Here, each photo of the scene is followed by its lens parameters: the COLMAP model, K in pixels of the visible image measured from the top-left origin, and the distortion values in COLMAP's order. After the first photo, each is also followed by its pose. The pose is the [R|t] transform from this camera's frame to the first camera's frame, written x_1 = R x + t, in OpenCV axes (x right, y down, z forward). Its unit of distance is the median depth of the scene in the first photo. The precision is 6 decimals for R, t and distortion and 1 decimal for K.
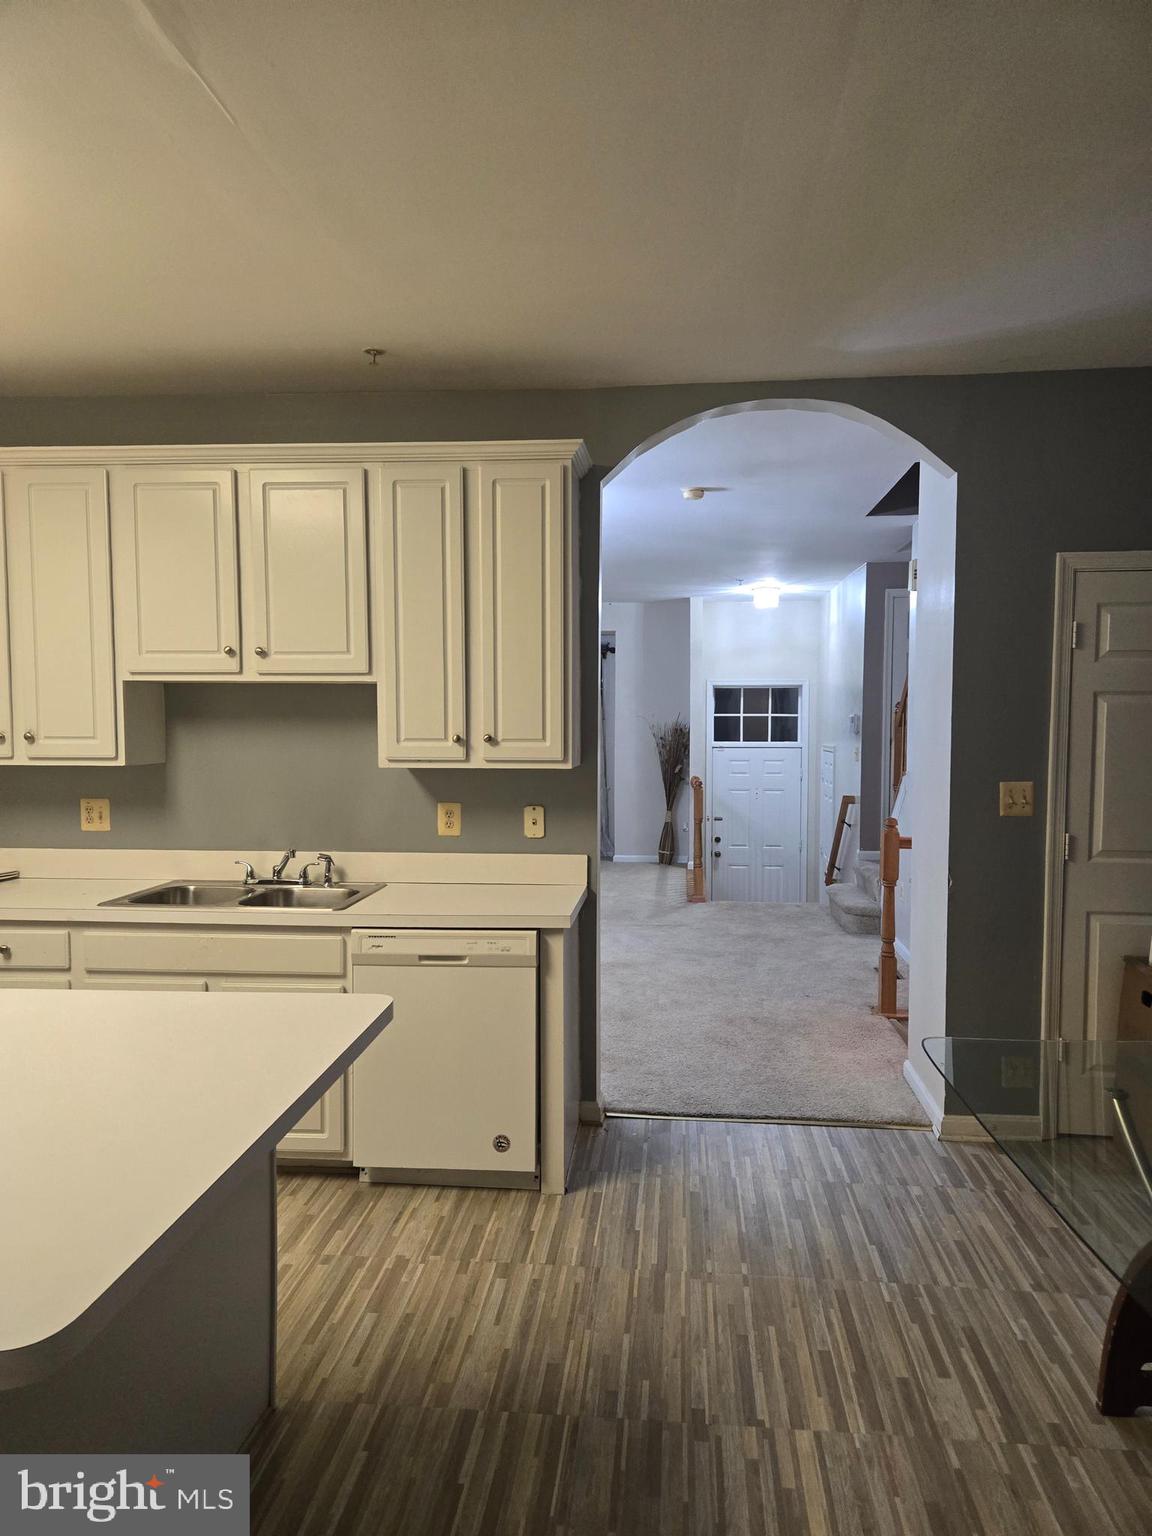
lens RADIAL K [[1030.2, 0, 584.6], [0, 1030.2, 773.6], [0, 0, 1]] dist [0.070637, -0.055506]
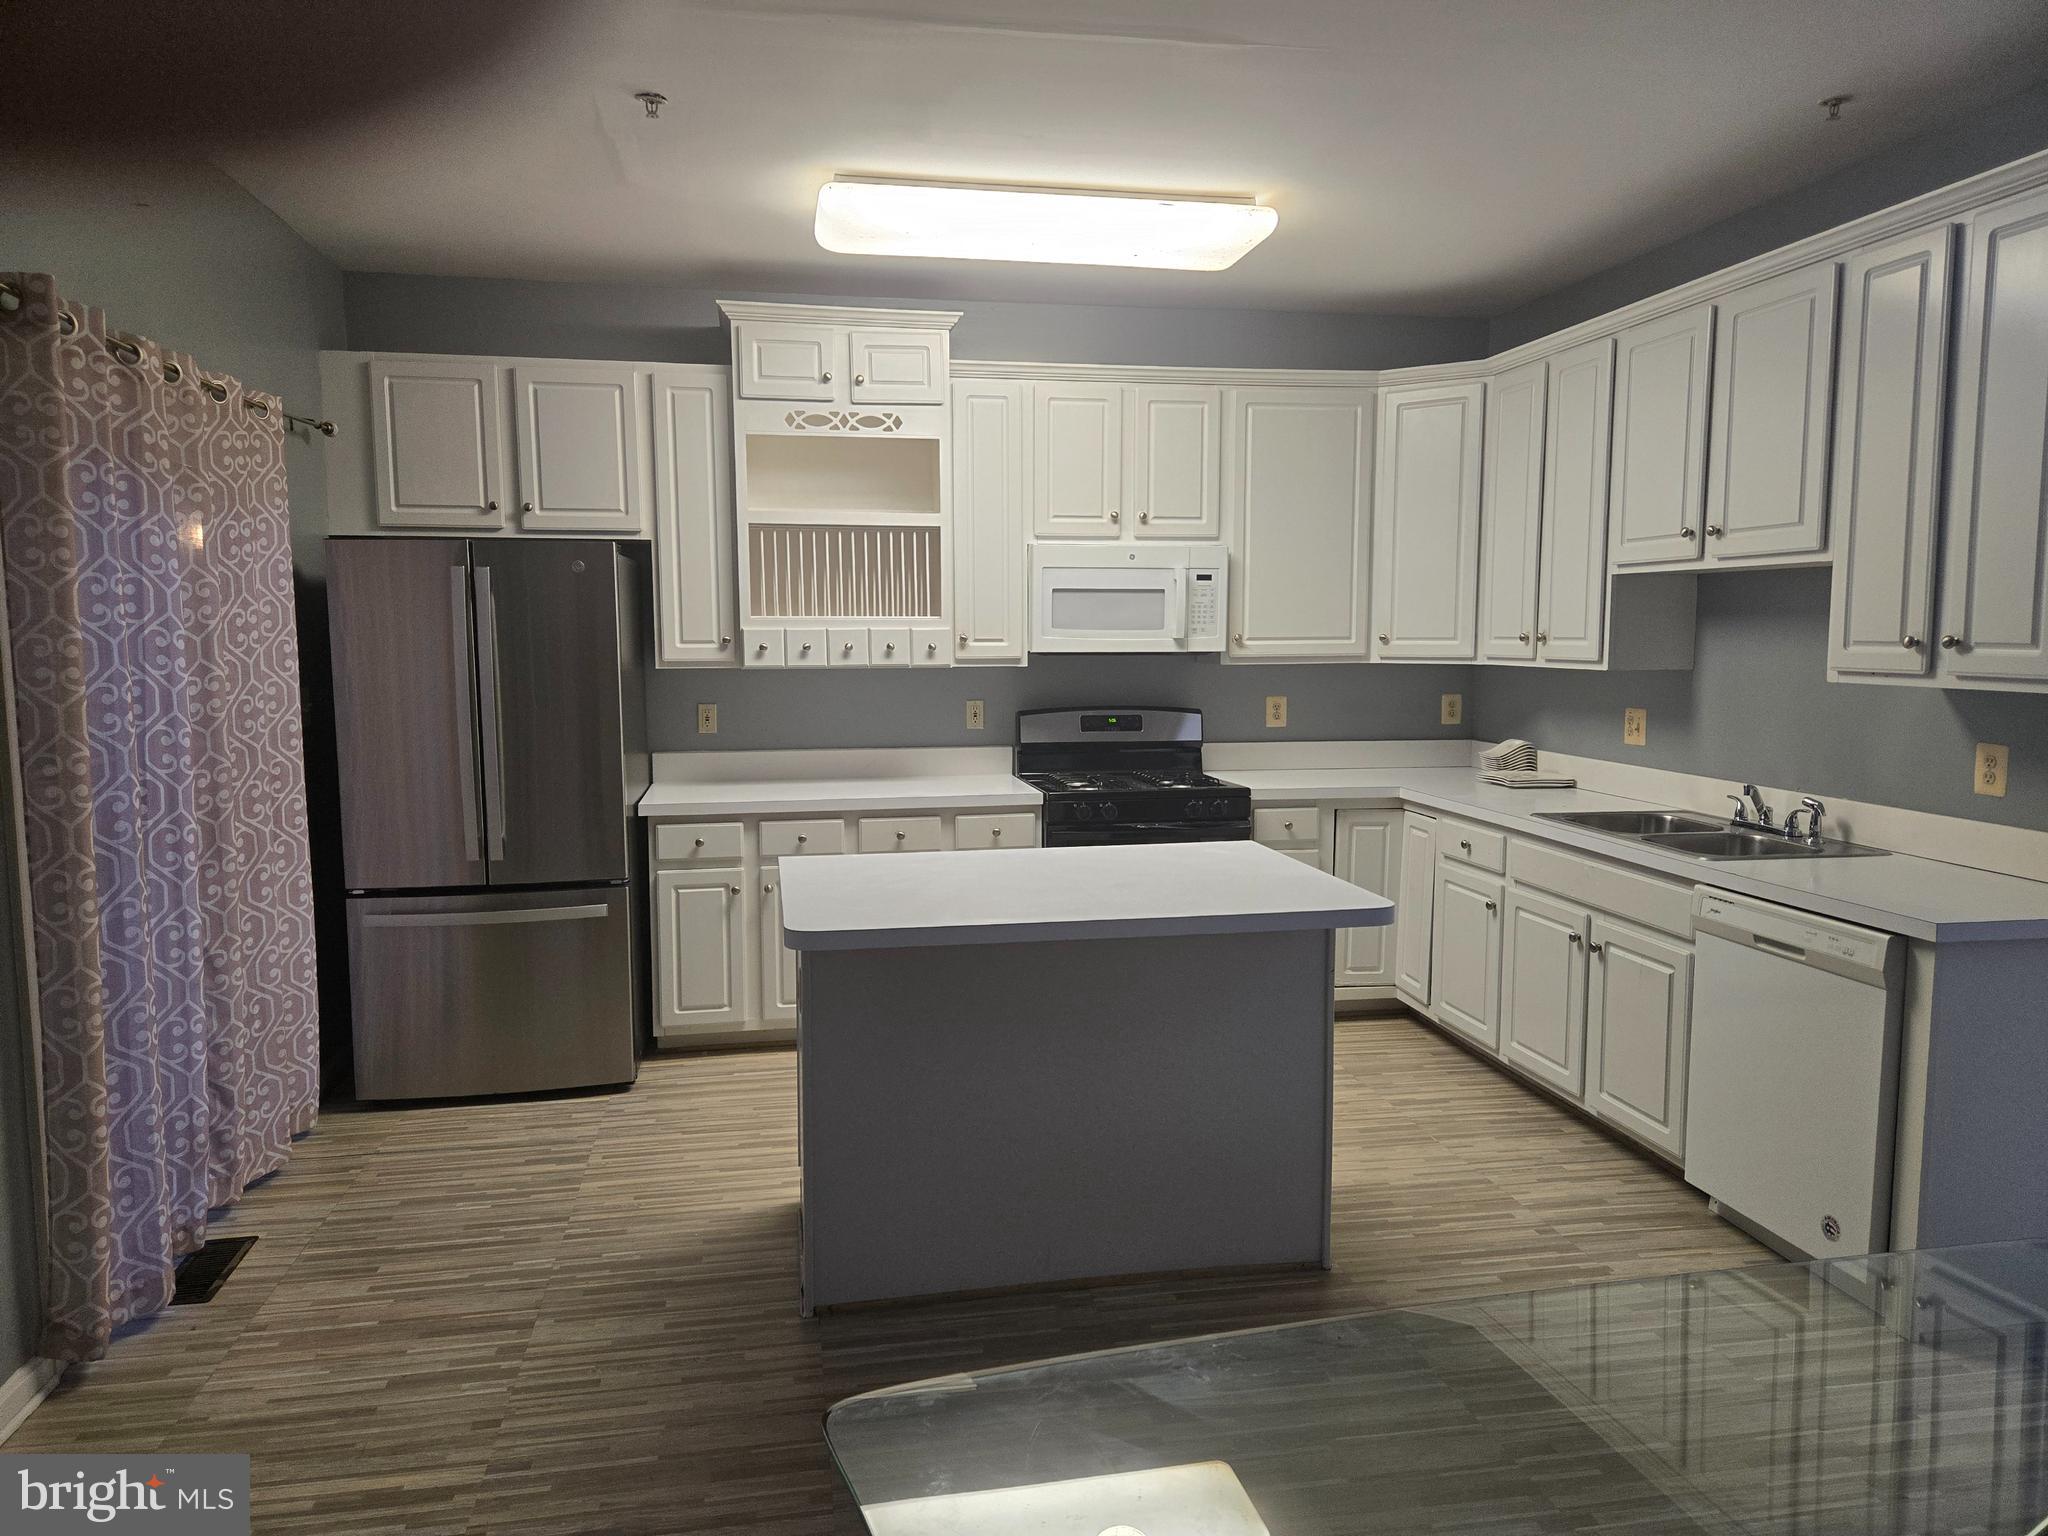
lens RADIAL K [[1373.6, 0, 1027.8], [0, 1373.6, 763.5], [0, 0, 1]] dist [0.070637, -0.055506]
pose [[0.272185, 0.094684, -0.957575, 0.588719], [-0.052543, 0.995125, 0.083462, -0.001180], [0.960809, 0.027596, 0.275833, 0.202974]]
